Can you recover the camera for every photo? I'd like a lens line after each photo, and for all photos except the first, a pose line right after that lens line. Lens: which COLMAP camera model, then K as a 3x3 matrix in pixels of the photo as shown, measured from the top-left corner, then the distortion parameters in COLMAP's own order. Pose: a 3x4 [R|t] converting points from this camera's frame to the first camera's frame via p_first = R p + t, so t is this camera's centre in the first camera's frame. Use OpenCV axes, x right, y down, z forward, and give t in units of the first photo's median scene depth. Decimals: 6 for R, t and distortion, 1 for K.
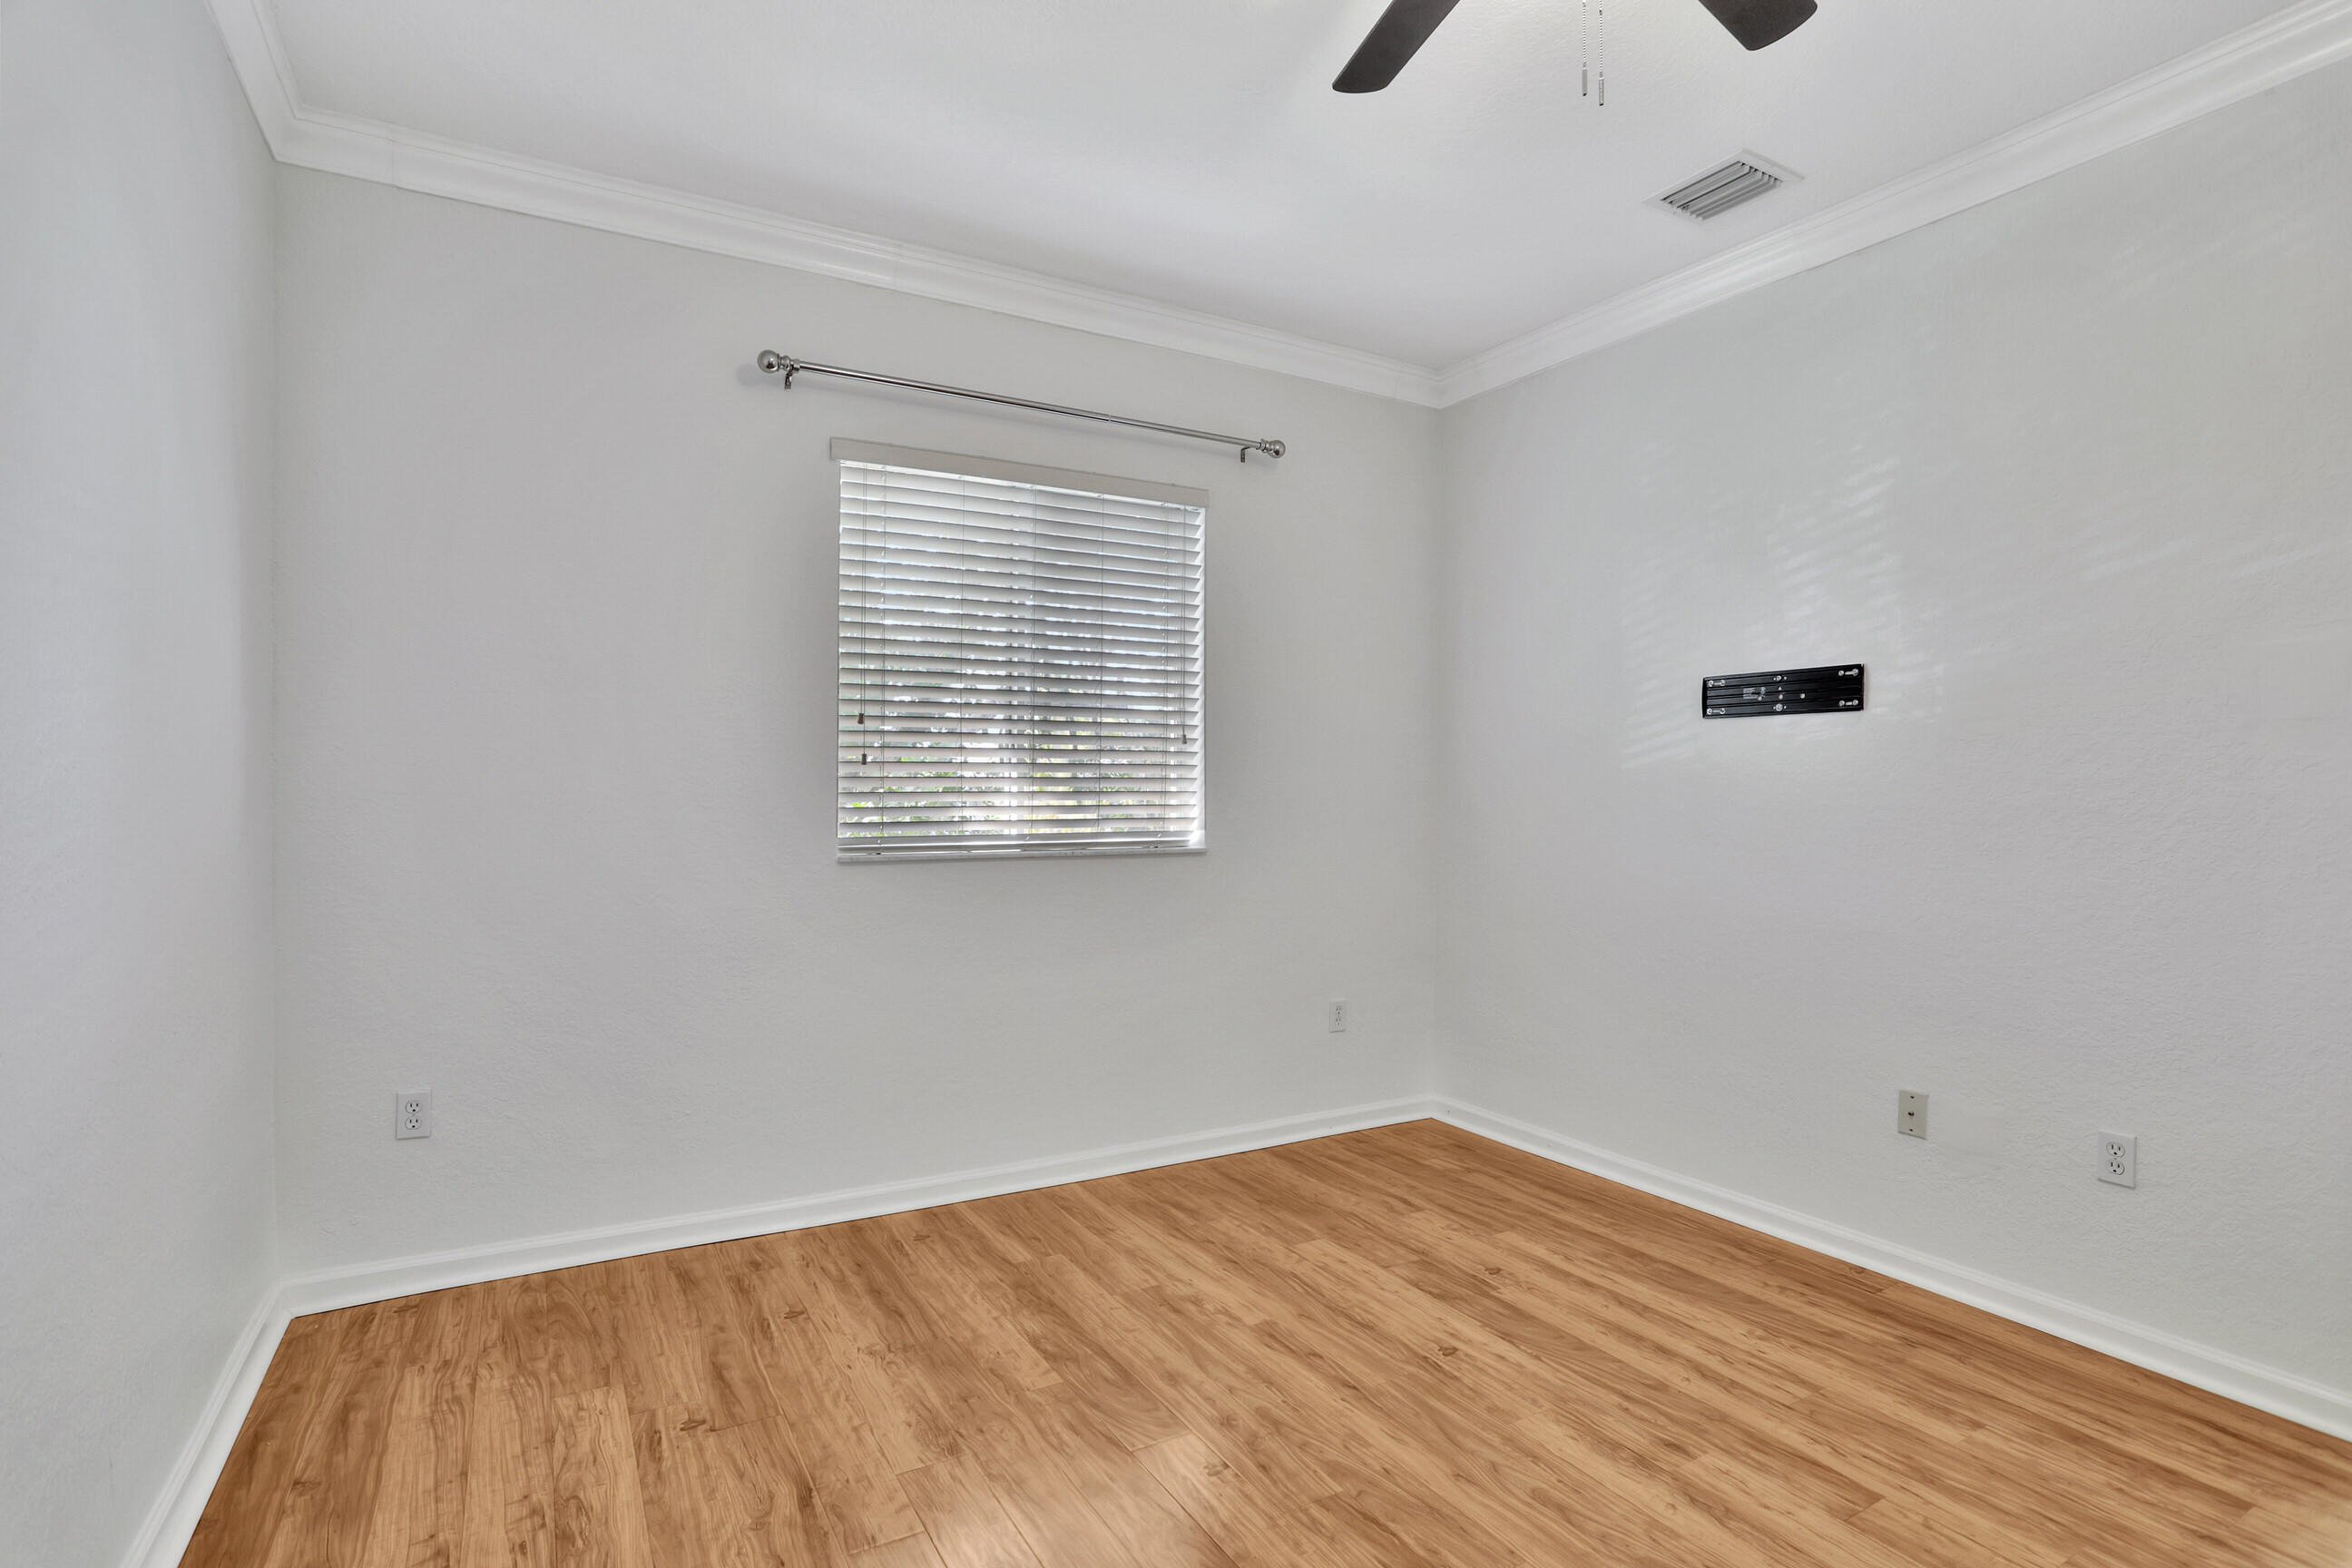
lens RADIAL K [[1147.4, 0, 1184.7], [0, 1147.4, 784.5], [0, 0, 1]] dist [-0.073342, 0.031236]
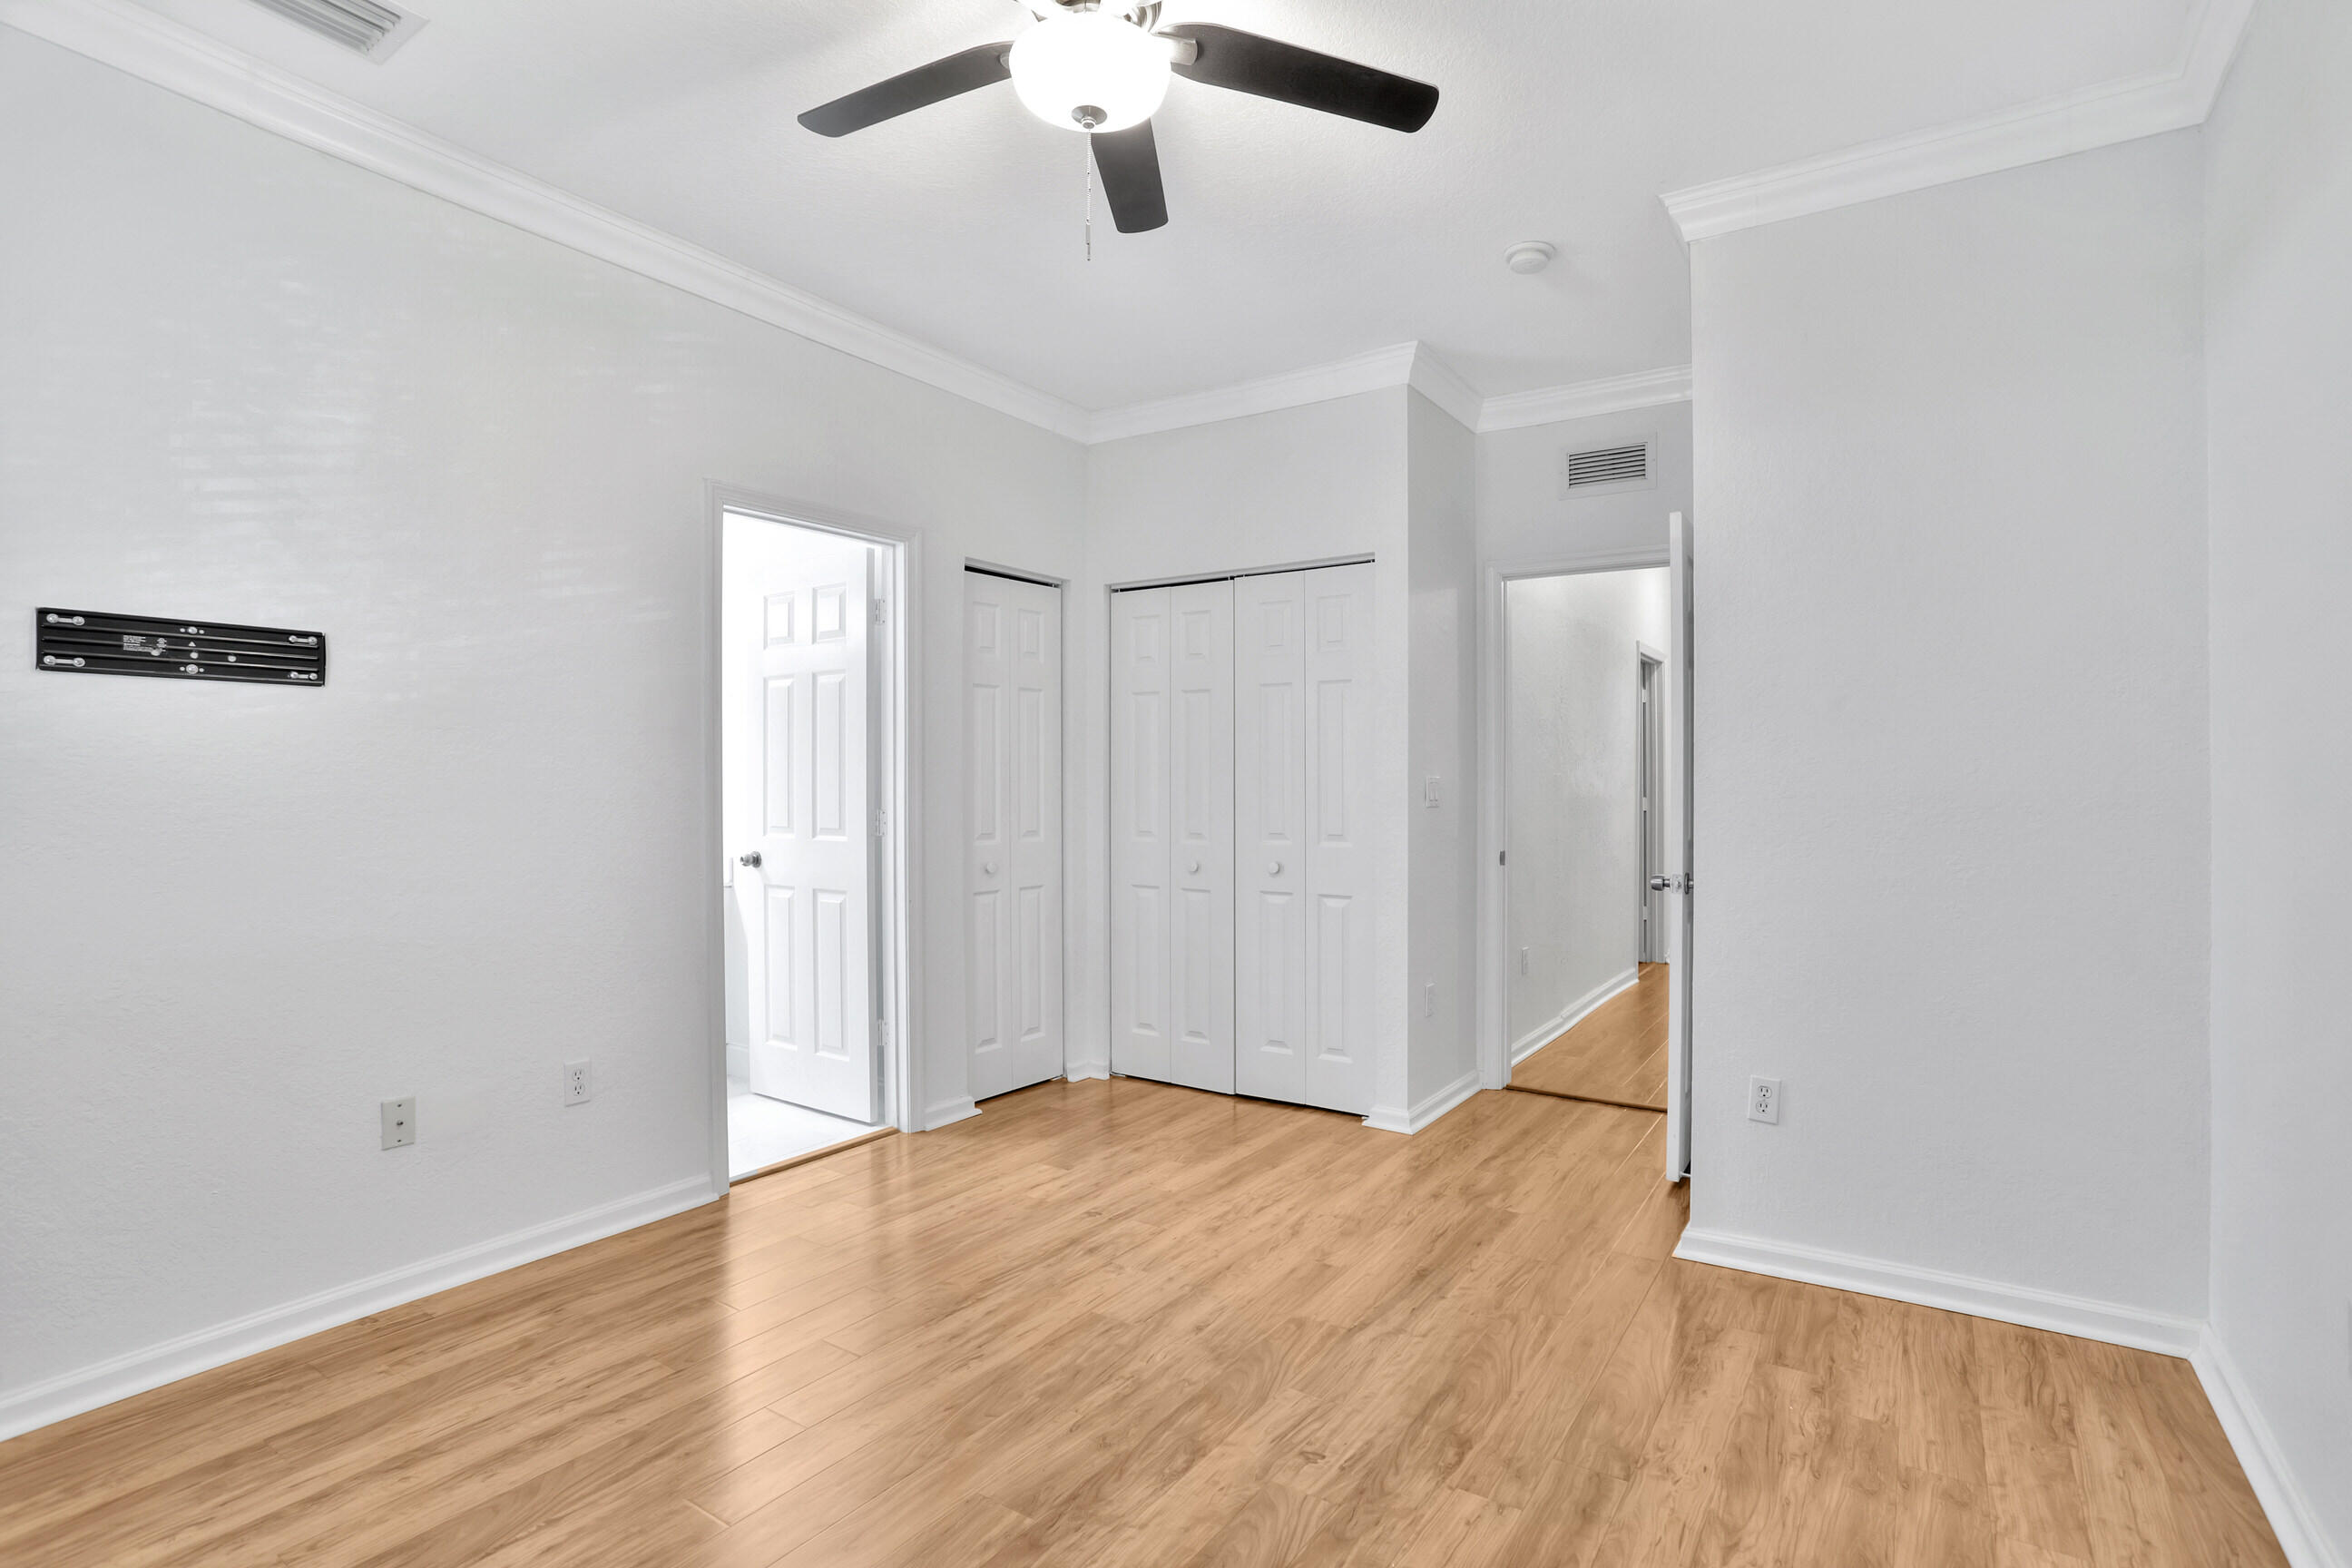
lens RADIAL K [[1147.4, 0, 1184.7], [0, 1147.4, 784.5], [0, 0, 1]] dist [-0.073342, 0.031236]
pose [[-0.442079, -0.009354, 0.896928, -0.456747], [-0.006476, 0.999953, 0.007236, -0.001526], [-0.896953, -0.002610, -0.442118, 0.786557]]
